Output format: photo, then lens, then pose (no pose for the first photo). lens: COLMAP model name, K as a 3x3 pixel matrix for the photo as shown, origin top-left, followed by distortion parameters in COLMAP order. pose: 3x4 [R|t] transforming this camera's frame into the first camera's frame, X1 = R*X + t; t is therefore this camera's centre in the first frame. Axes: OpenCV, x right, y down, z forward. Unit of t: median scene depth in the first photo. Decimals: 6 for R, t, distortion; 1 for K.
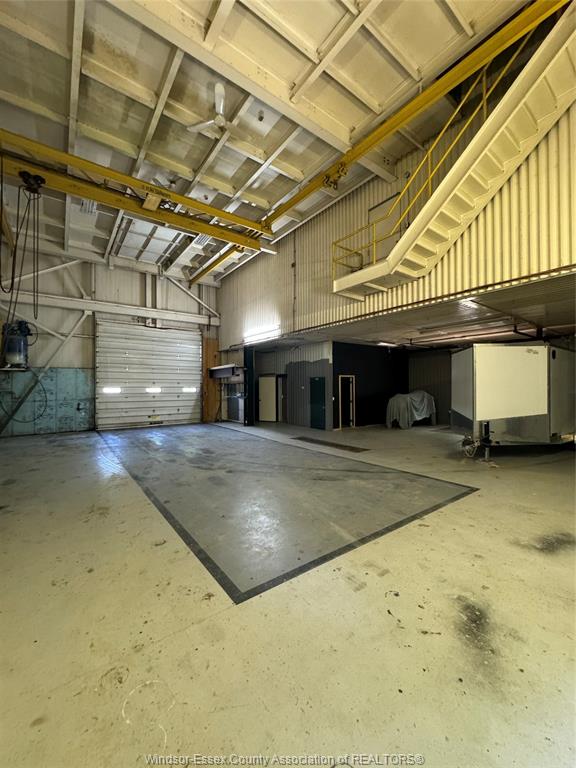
lens RADIAL K [[307.7, 0, 286.2], [0, 307.7, 385.0], [0, 0, 1]] dist [-0.001284, 0.000161]
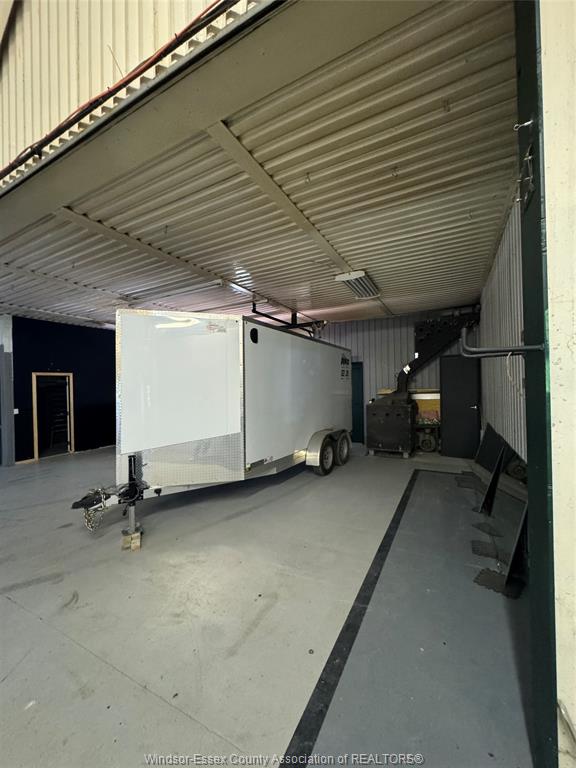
lens RADIAL K [[307.7, 0, 288.2], [0, 307.7, 384.1], [0, 0, 1]] dist [-0.001284, 0.000161]
pose [[0.904635, -0.012093, 0.426015, 0.393072], [0.015682, 0.999865, -0.004918, 0.002509], [-0.425898, 0.011130, 0.904703, 0.239944]]
